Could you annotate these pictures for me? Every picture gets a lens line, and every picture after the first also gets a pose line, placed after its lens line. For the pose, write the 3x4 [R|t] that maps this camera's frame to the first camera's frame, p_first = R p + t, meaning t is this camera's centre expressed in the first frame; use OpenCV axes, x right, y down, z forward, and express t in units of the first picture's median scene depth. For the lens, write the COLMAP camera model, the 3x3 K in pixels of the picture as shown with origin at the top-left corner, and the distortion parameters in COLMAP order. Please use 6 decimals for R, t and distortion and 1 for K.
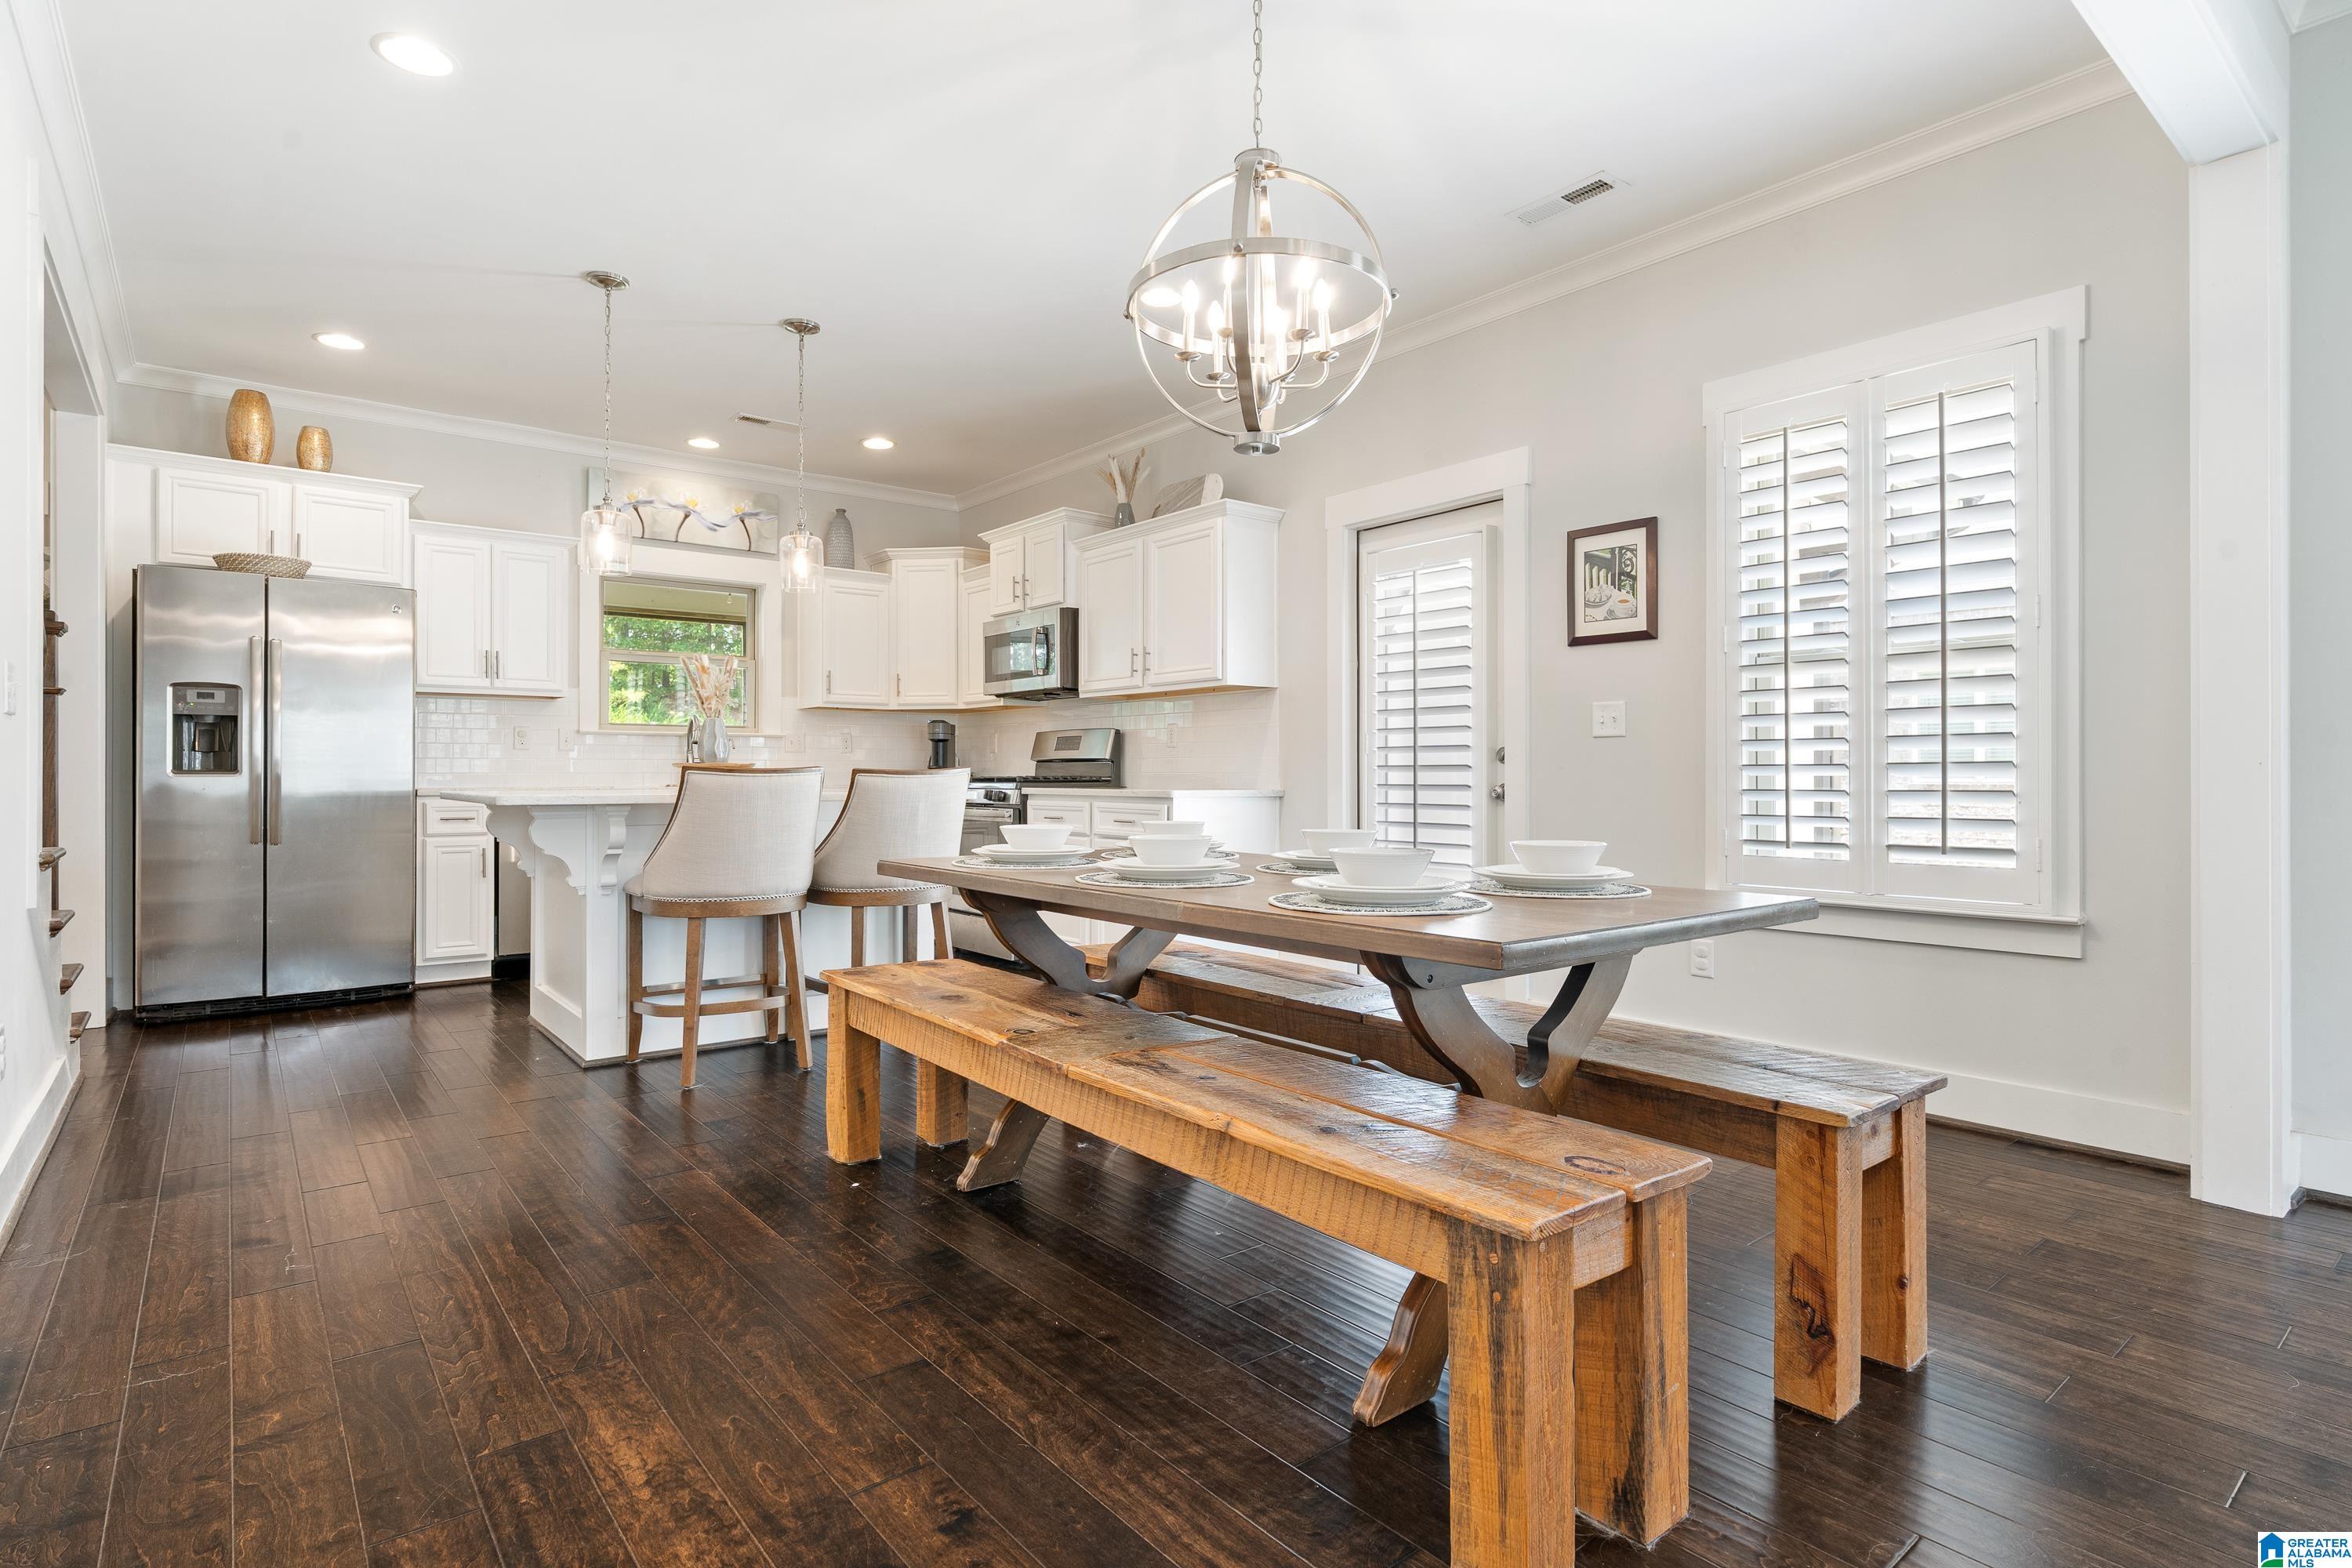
lens RADIAL K [[1197.8, 0, 1184.1], [0, 1197.8, 770.6], [0, 0, 1]] dist [-0.006229, 0.002787]
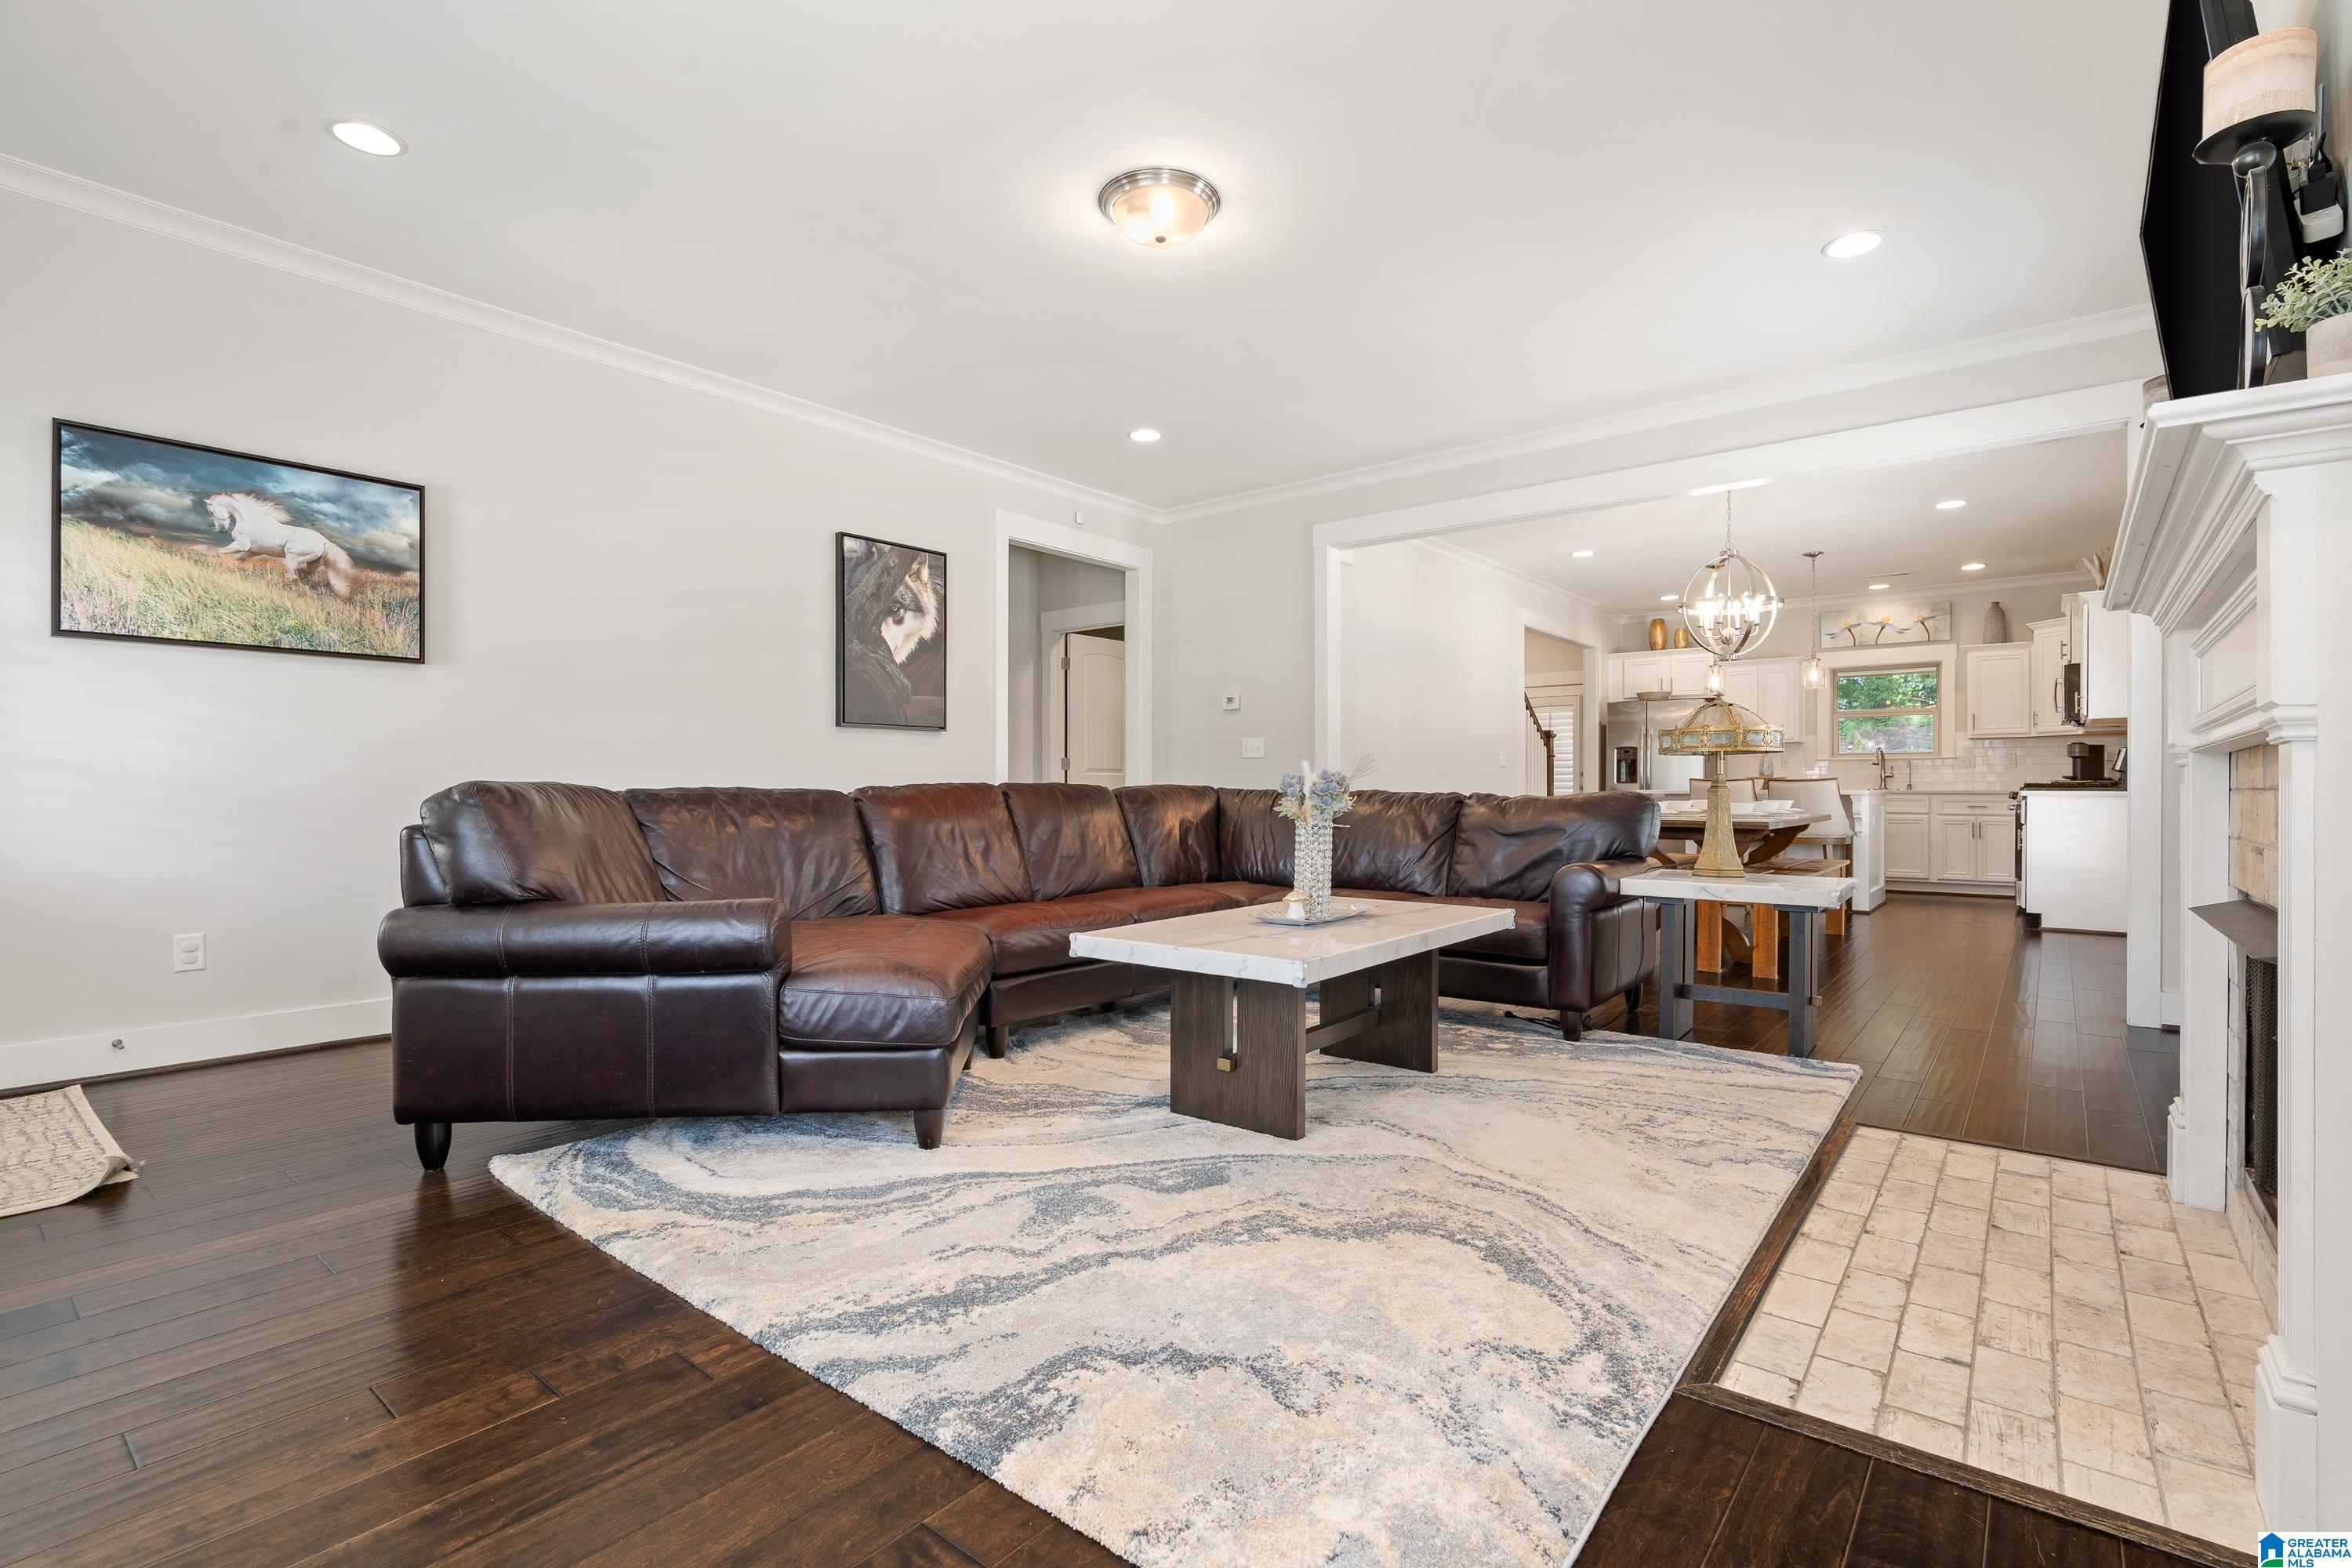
lens RADIAL K [[1068.3, 0, 1164.8], [0, 1068.3, 795.8], [0, 0, 1]] dist [-0.011998, 0.000674]
pose [[0.202924, 0.001886, -0.979193, 1.021225], [0.003440, 0.999991, 0.002639, 0.017706], [0.979188, -0.003904, 0.202916, -0.352124]]
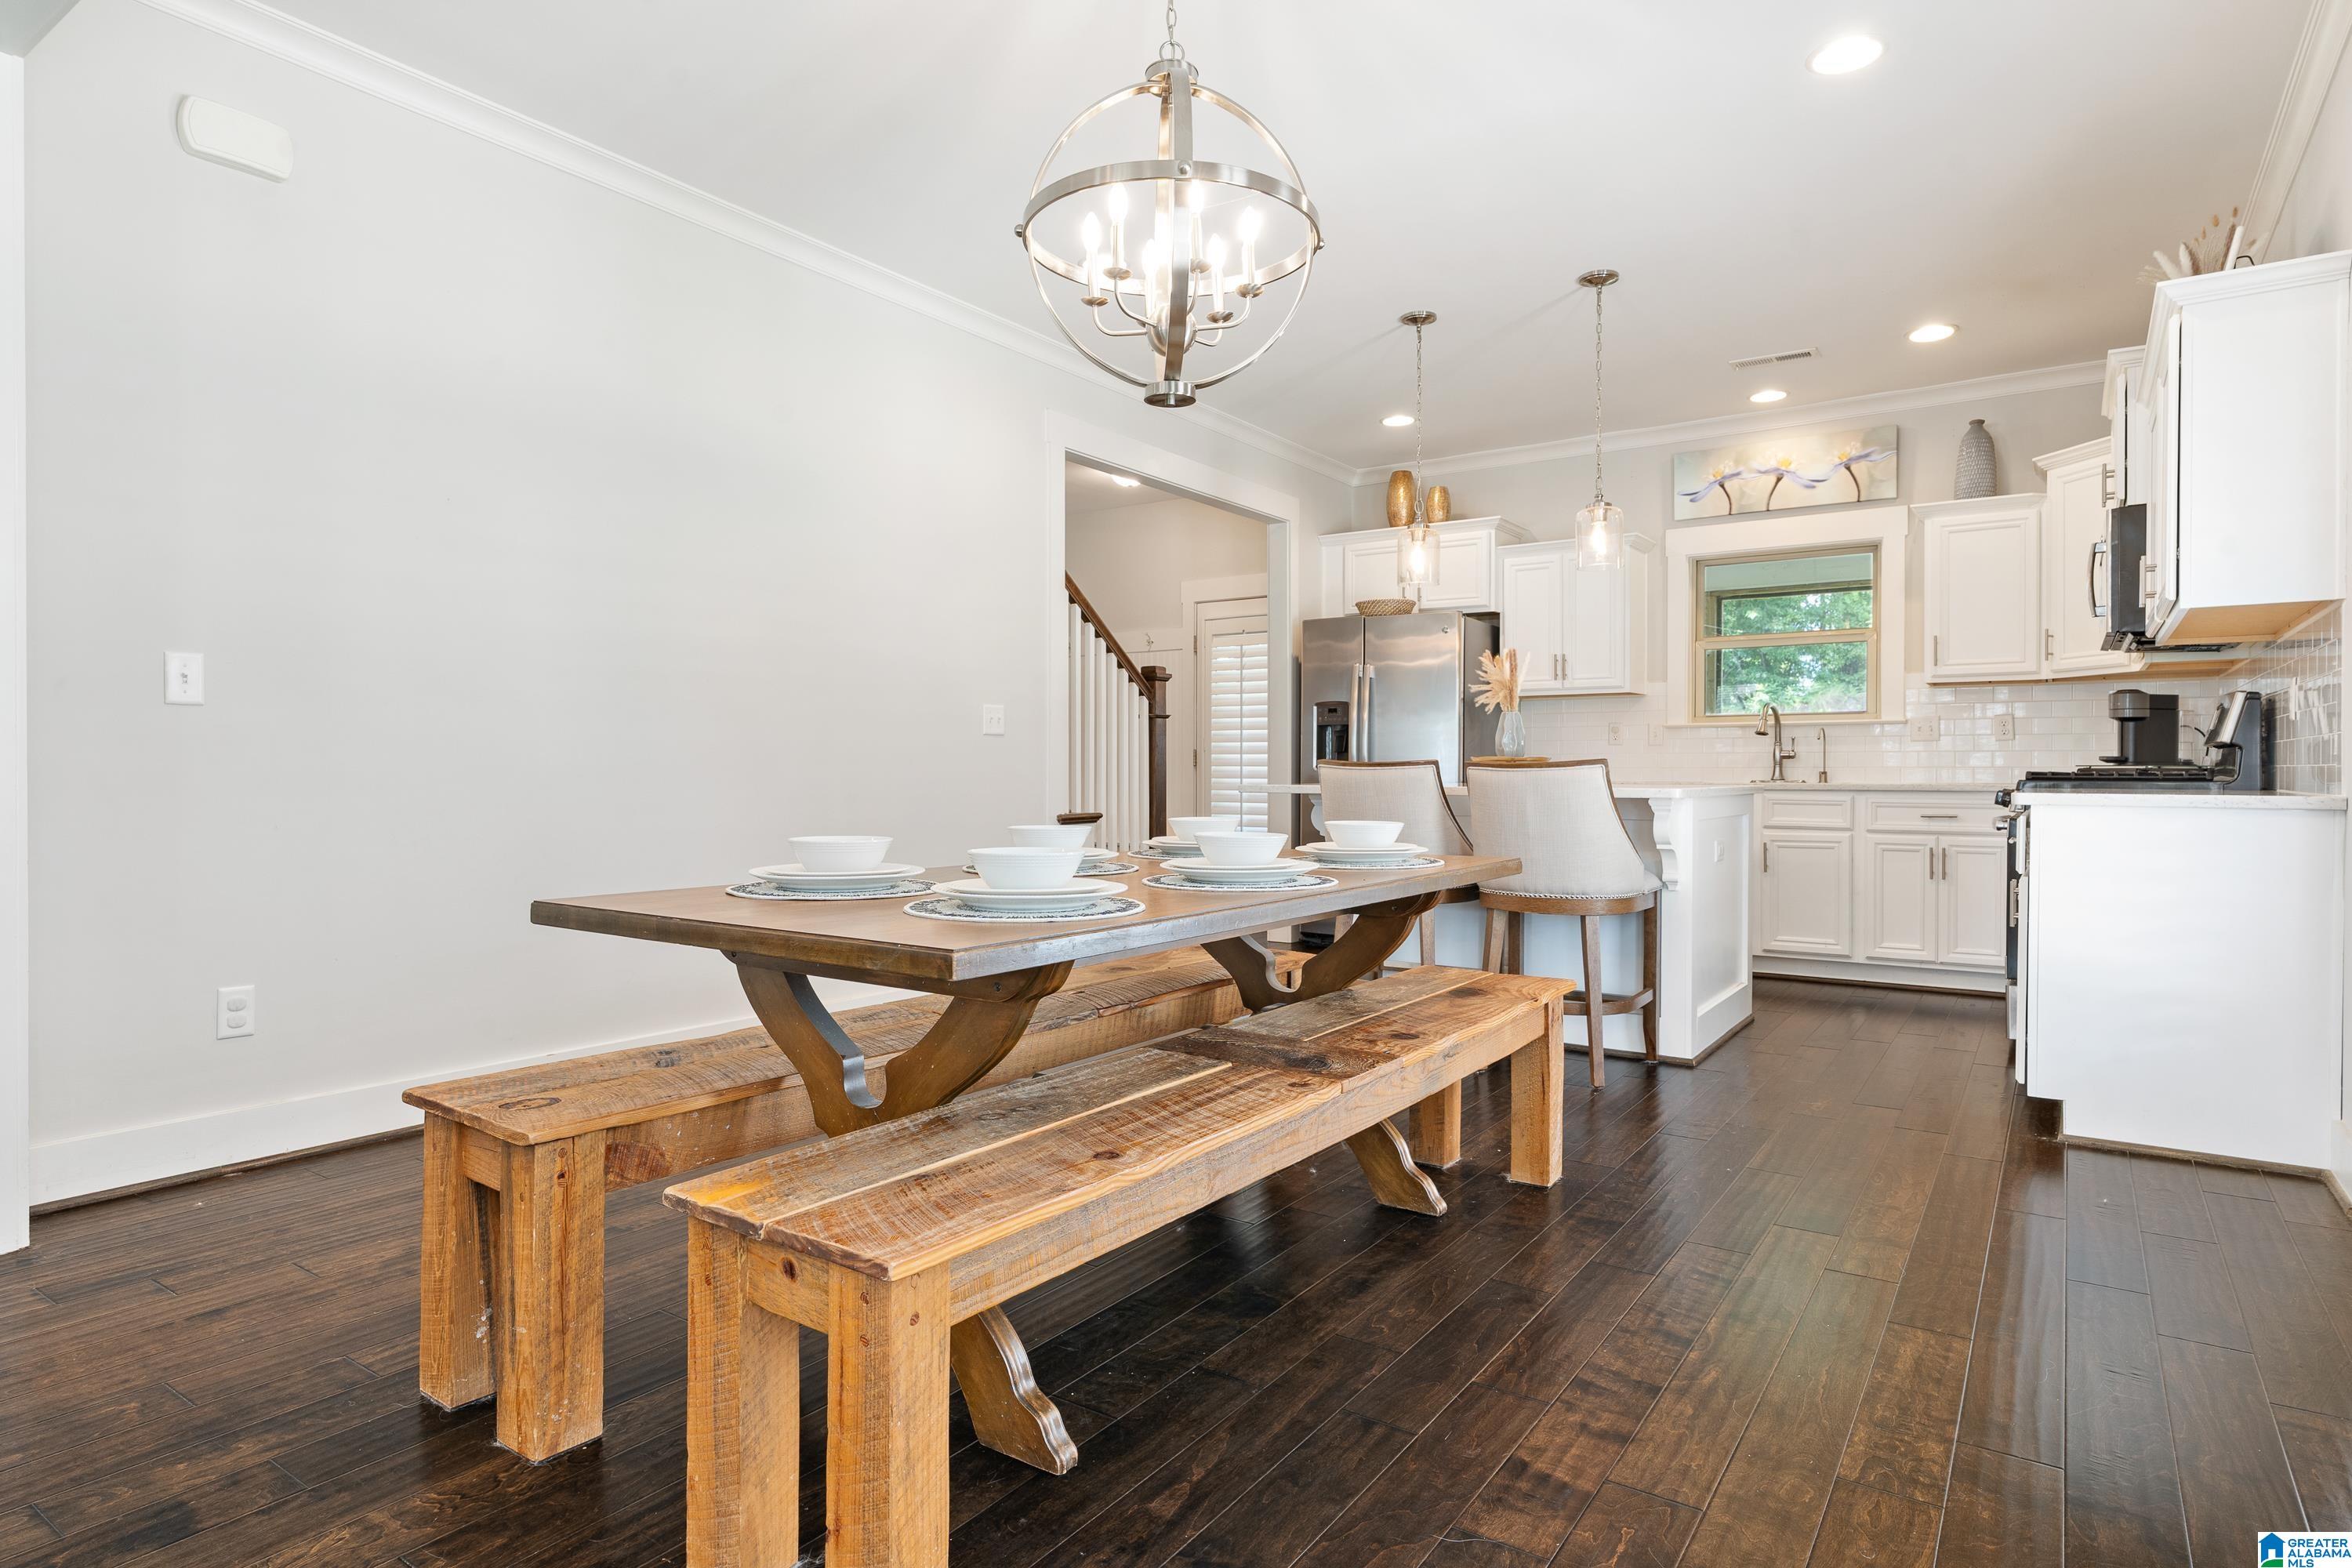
lens RADIAL K [[1276.5, 0, 1169.7], [0, 1276.5, 787.5], [0, 0, 1]] dist [-0.001734, -0.000022]
pose [[0.285790, 0.008325, -0.958256, 0.451005], [0.002817, 0.999951, 0.009527, 0.008765], [0.958288, -0.005422, 0.285753, 0.352291]]
